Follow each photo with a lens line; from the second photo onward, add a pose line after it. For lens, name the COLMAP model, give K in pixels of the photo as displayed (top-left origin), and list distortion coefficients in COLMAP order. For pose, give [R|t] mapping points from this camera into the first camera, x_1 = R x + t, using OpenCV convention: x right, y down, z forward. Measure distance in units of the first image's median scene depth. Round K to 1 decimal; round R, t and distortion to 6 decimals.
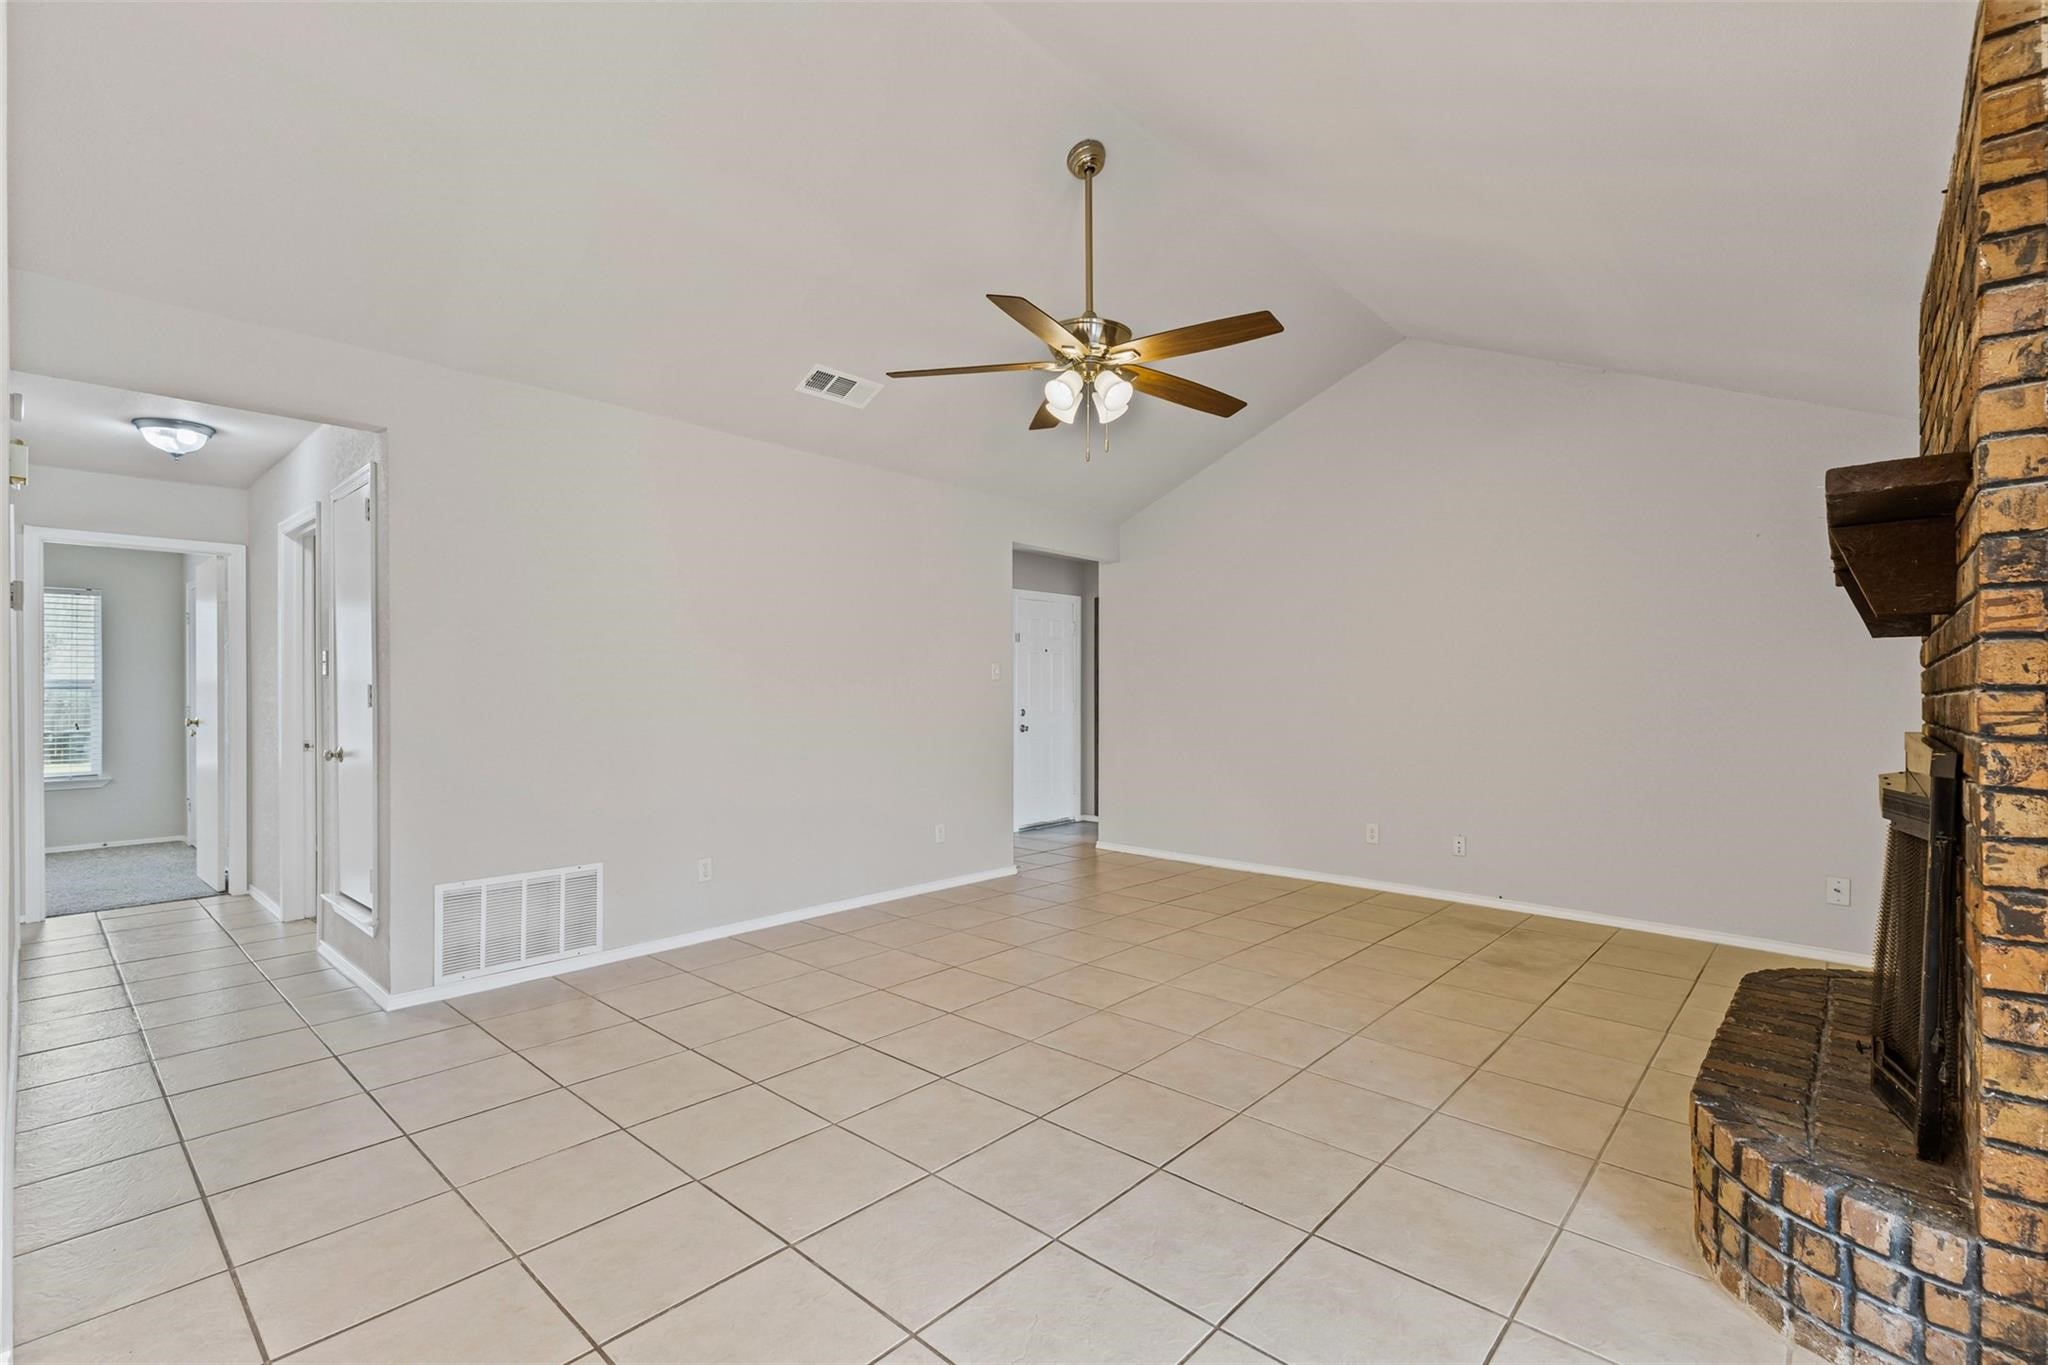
lens RADIAL K [[925.5, 0, 1024.9], [0, 925.5, 706.4], [0, 0, 1]] dist [0.007518, -0.000356]
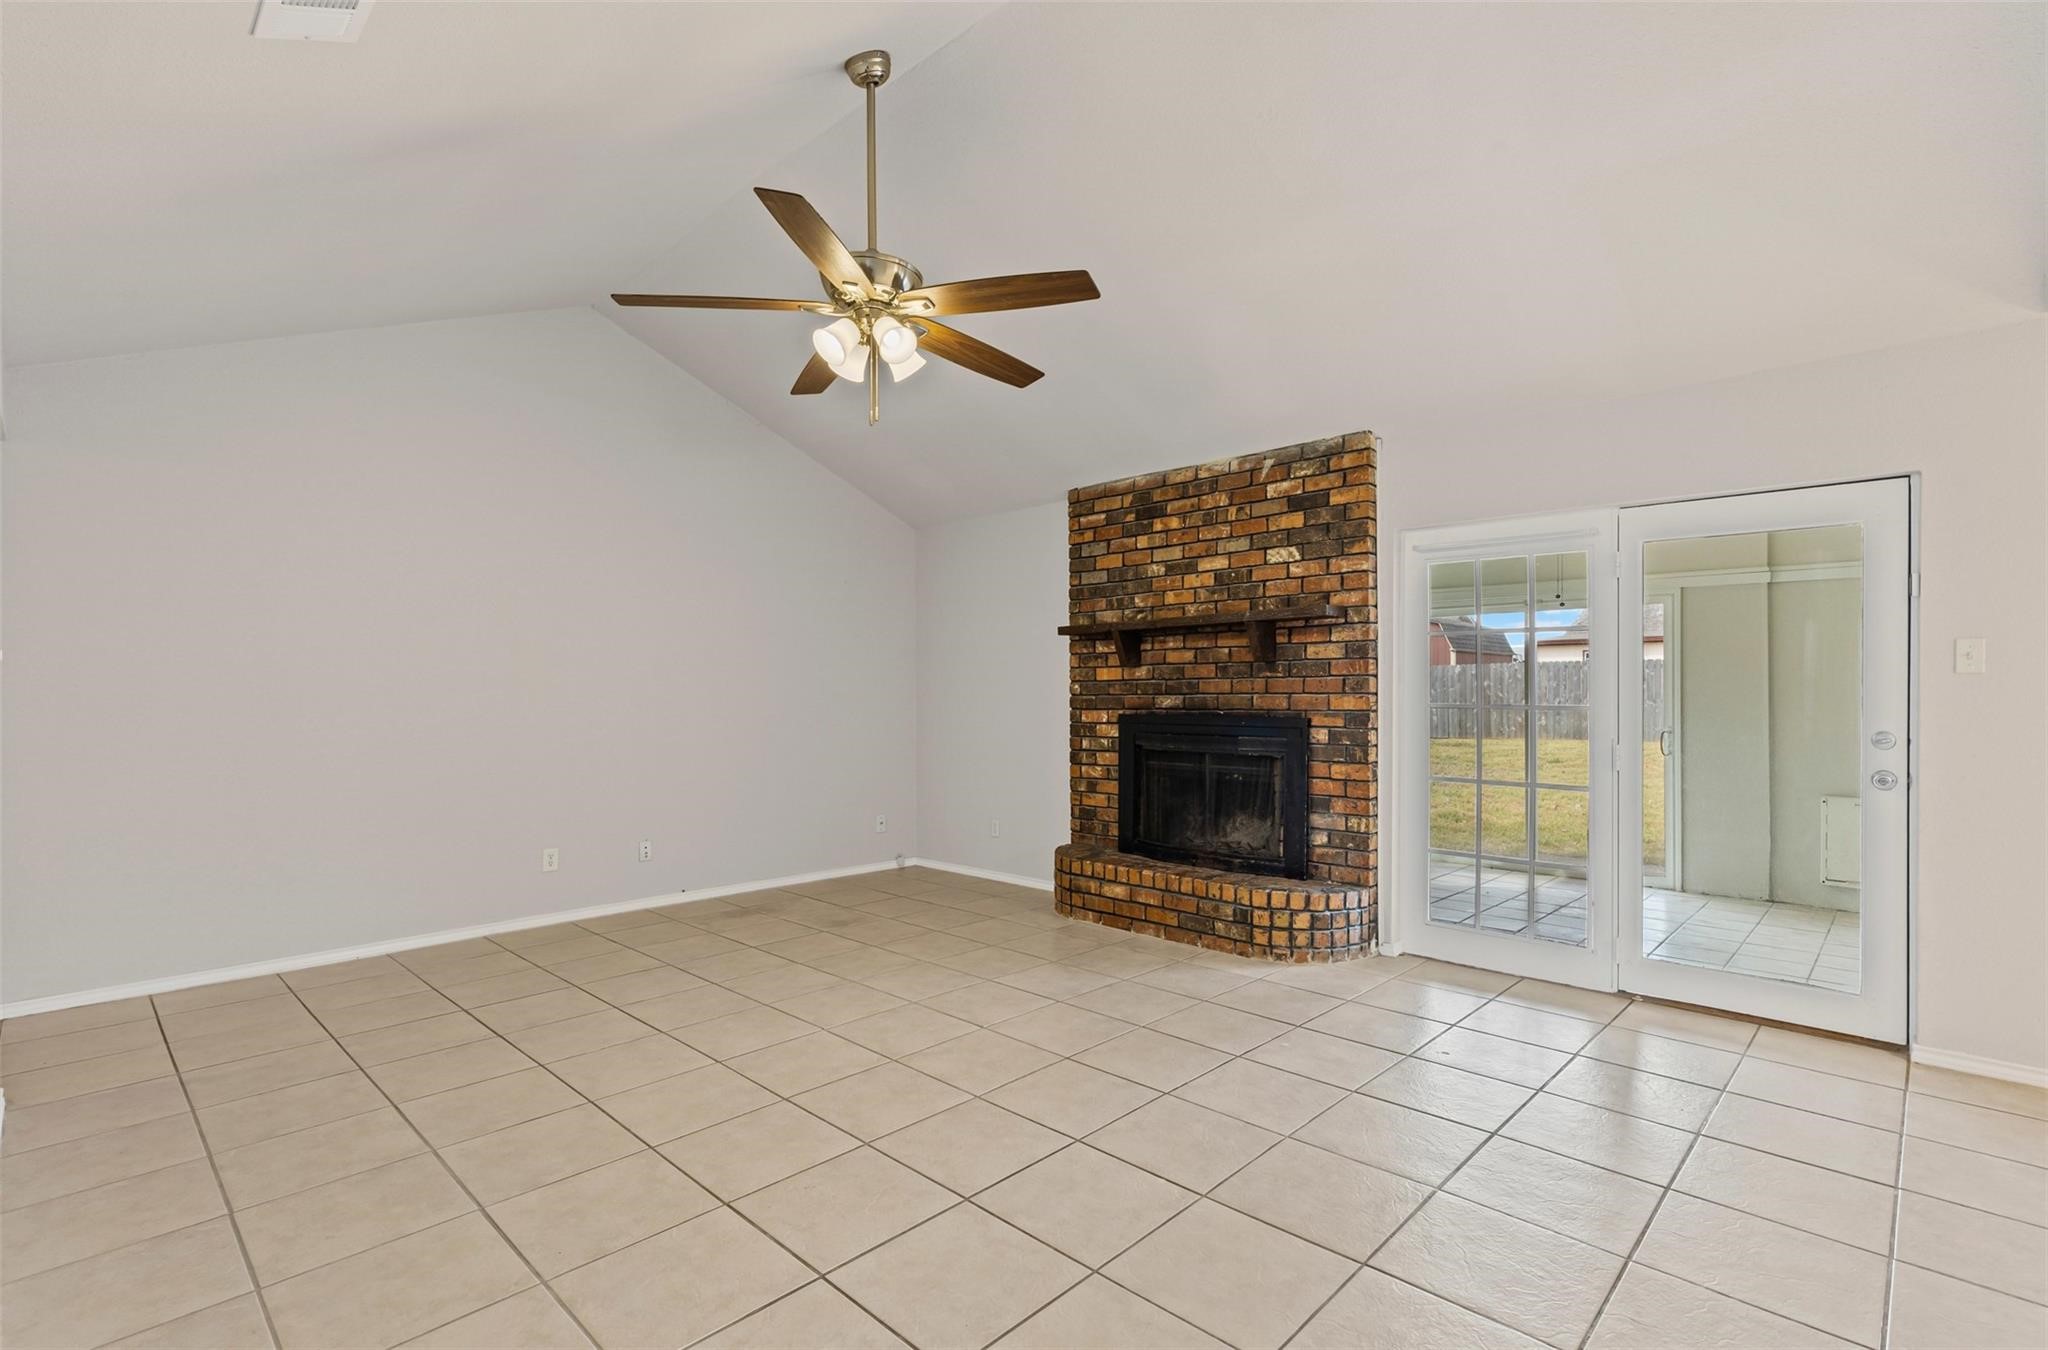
lens RADIAL K [[952.3, 0, 1058.1], [0, 952.3, 687.7], [0, 0, 1]] dist [0.004152, 0.000421]
pose [[0.015630, -0.001276, 0.999877, -0.806191], [0.020491, 0.999790, 0.000955, -0.022584], [-0.999668, 0.020473, 0.015653, 0.812209]]
